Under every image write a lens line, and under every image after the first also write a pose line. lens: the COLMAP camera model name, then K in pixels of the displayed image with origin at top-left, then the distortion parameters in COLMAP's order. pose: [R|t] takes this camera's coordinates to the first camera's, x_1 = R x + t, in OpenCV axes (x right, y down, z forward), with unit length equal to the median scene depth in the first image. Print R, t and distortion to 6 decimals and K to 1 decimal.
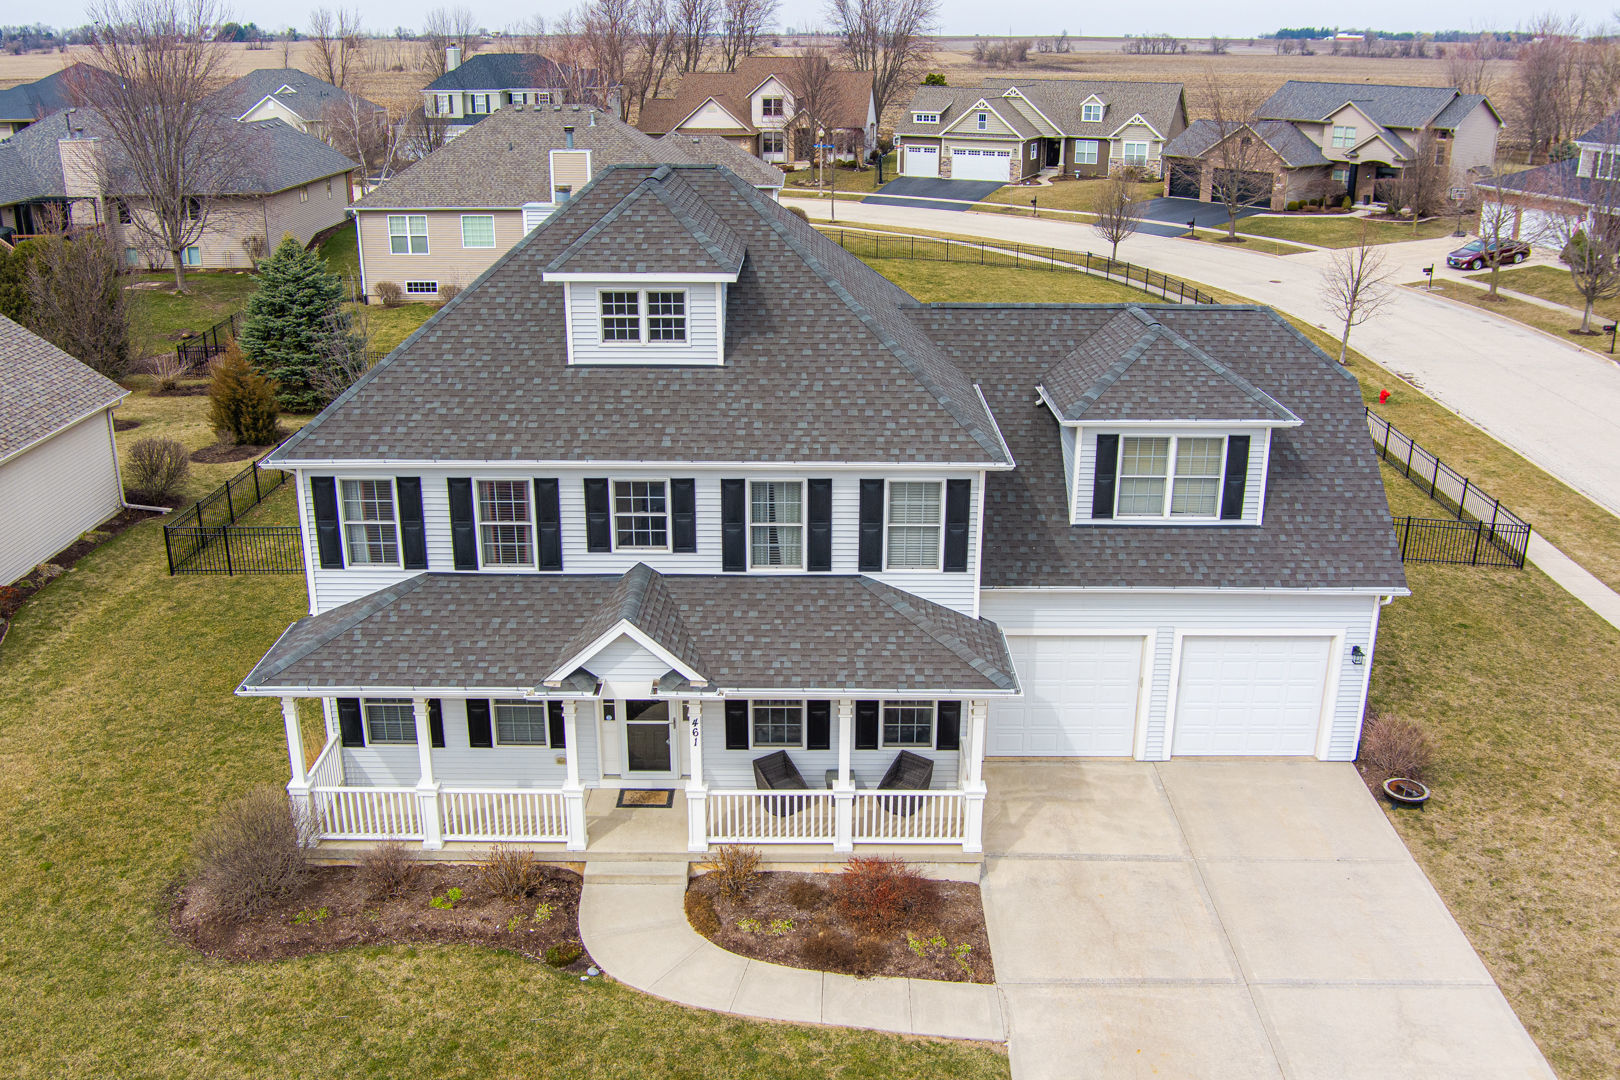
lens RADIAL K [[1375.5, 0, 807.2], [0, 1375.5, 505.4], [0, 0, 1]] dist [-0.071242, 0.011426]
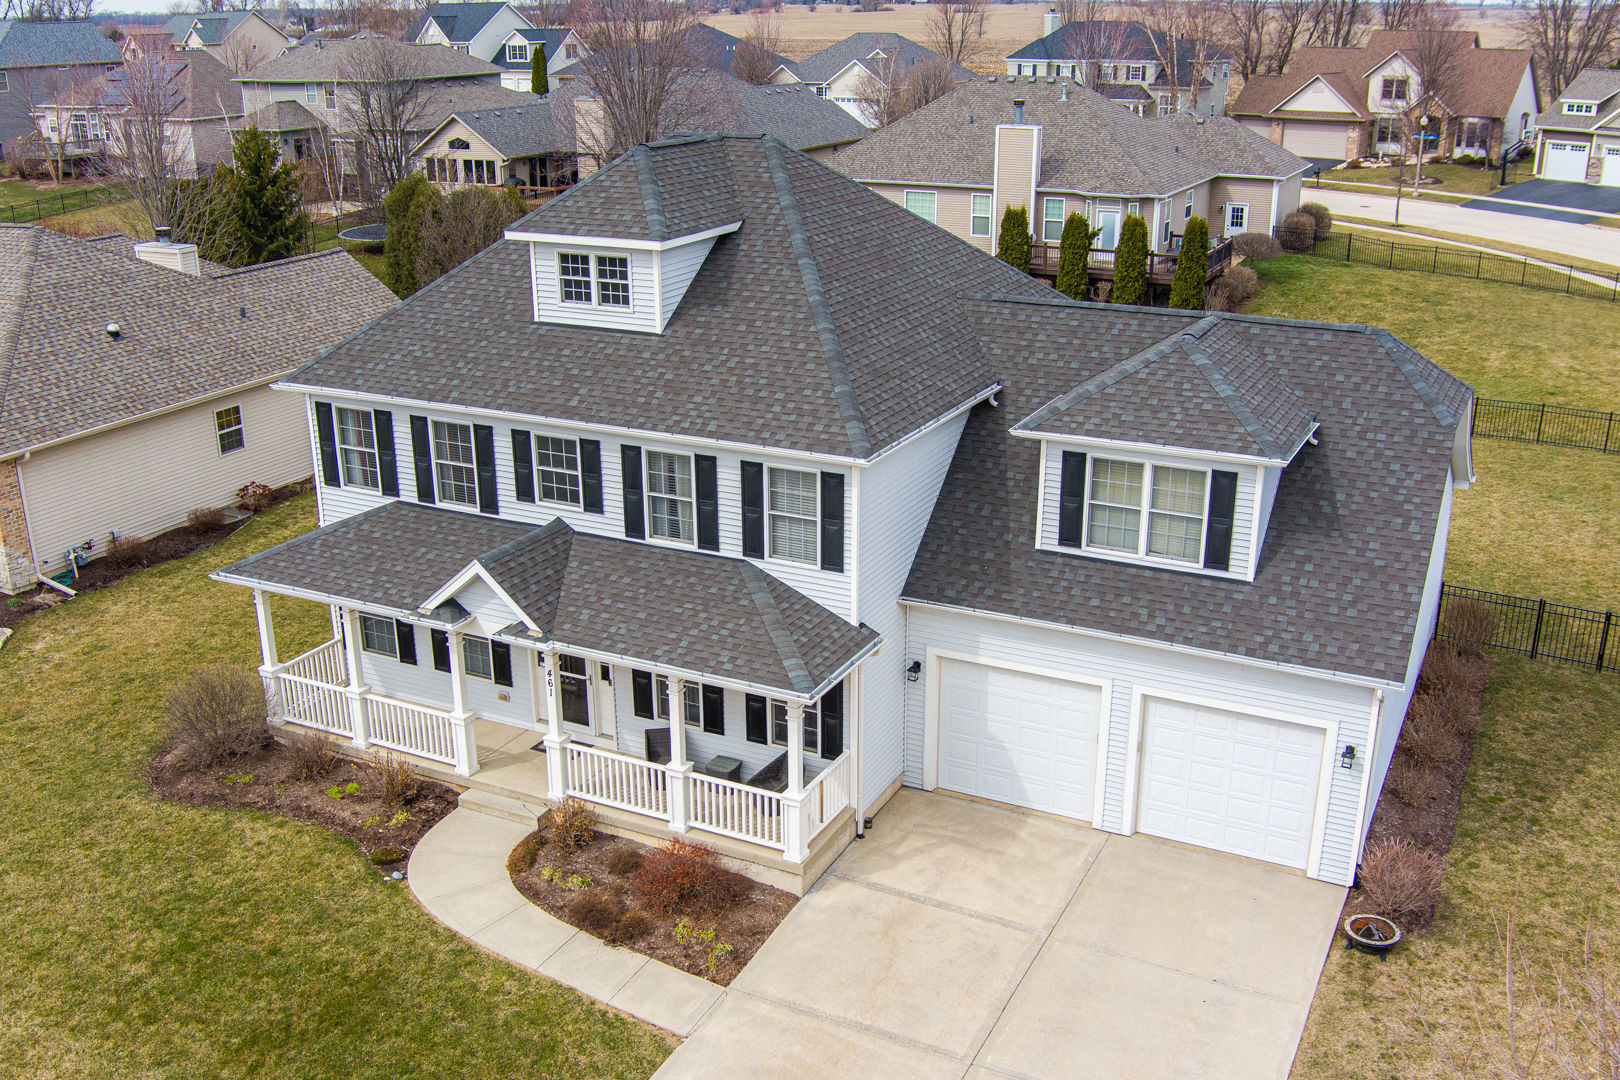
lens RADIAL K [[1514.8, 0, 812.3], [0, 1514.8, 582.2], [0, 0, 1]] dist [-0.063763, -0.003519]
pose [[0.895775, 0.151134, -0.418026, 0.531134], [-0.135254, 0.988505, 0.067553, -0.012657], [0.423431, -0.003972, 0.905920, 0.048912]]
